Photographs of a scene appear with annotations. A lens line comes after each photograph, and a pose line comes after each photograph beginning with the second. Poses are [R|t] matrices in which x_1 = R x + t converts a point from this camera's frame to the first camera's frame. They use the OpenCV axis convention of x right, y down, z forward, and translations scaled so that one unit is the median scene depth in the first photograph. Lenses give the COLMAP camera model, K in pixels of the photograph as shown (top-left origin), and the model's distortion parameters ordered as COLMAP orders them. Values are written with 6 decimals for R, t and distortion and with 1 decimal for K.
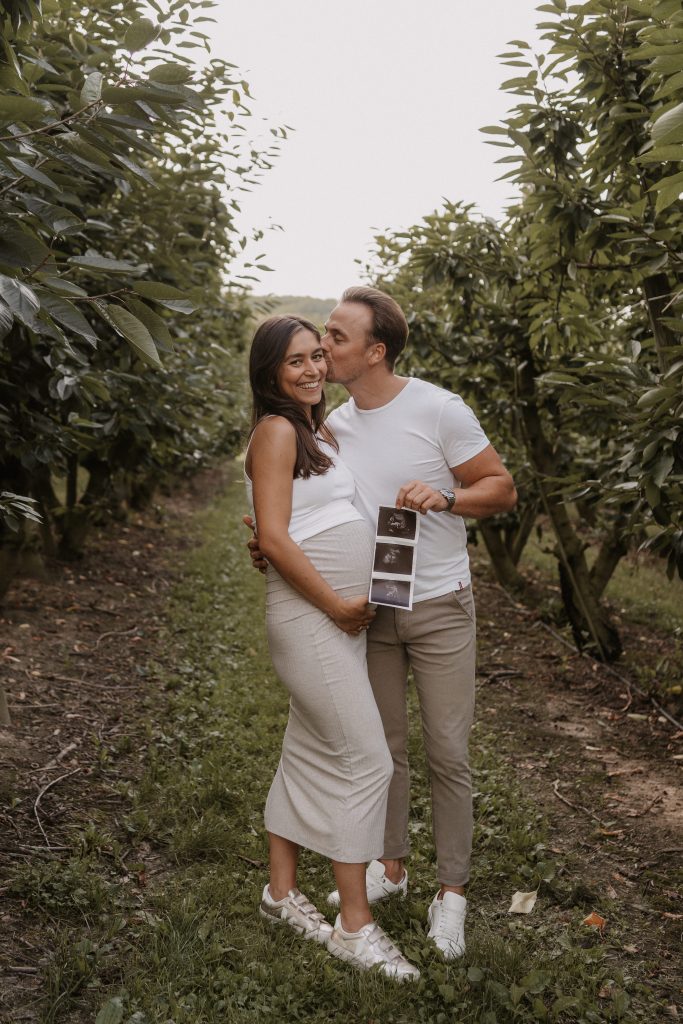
lens RADIAL K [[1233.6, 0, 341.5], [0, 1233.6, 512.0], [0, 0, 1]] dist [-0.000357, 0.000413]
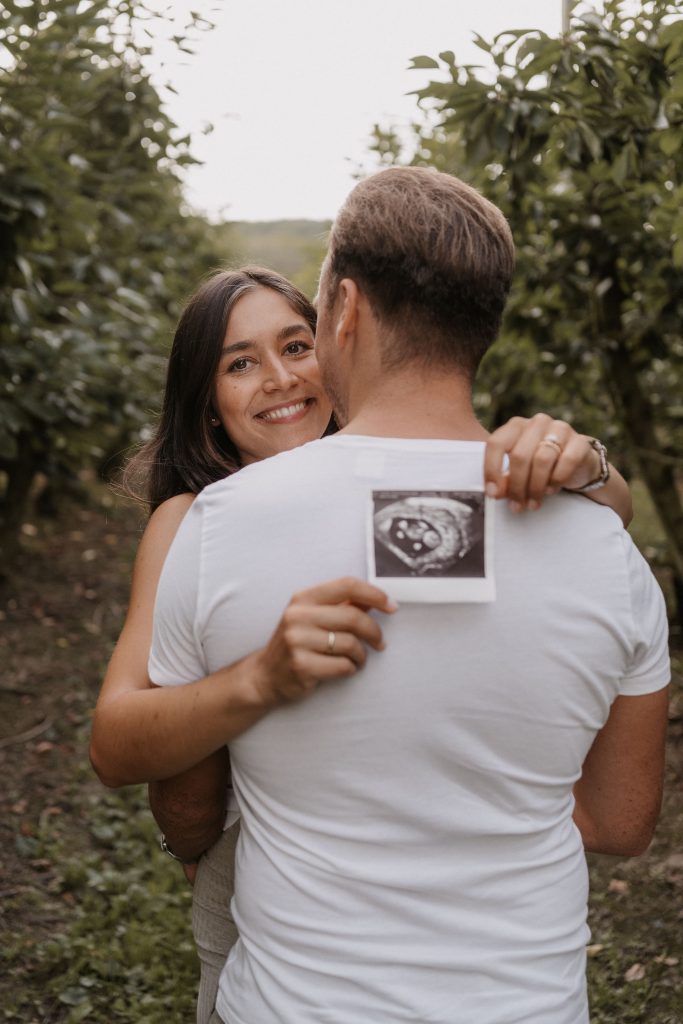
lens RADIAL K [[1271.4, 0, 312.9], [0, 1271.4, 488.4], [0, 0, 1]] dist [-0.003403, 0.005555]
pose [[0.997349, -0.064825, -0.033054, 0.007184], [0.066103, 0.997044, 0.039157, -0.047804], [0.030418, -0.041238, 0.998686, 0.311112]]
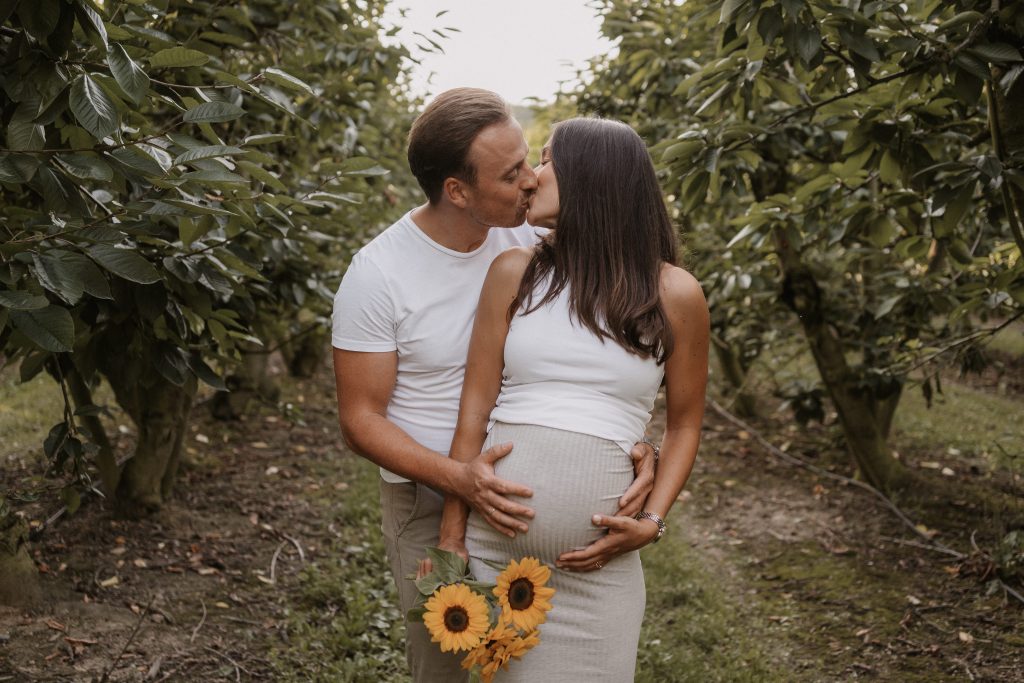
lens RADIAL K [[1311.2, 0, 512.0], [0, 1311.2, 341.5], [0, 0, 1]] dist [0.013030, 0.016102]
pose [[0.995551, -0.083911, -0.042851, -0.016629], [0.084433, 0.996374, 0.010513, -0.044648], [0.041813, -0.014084, 0.999026, 0.523571]]
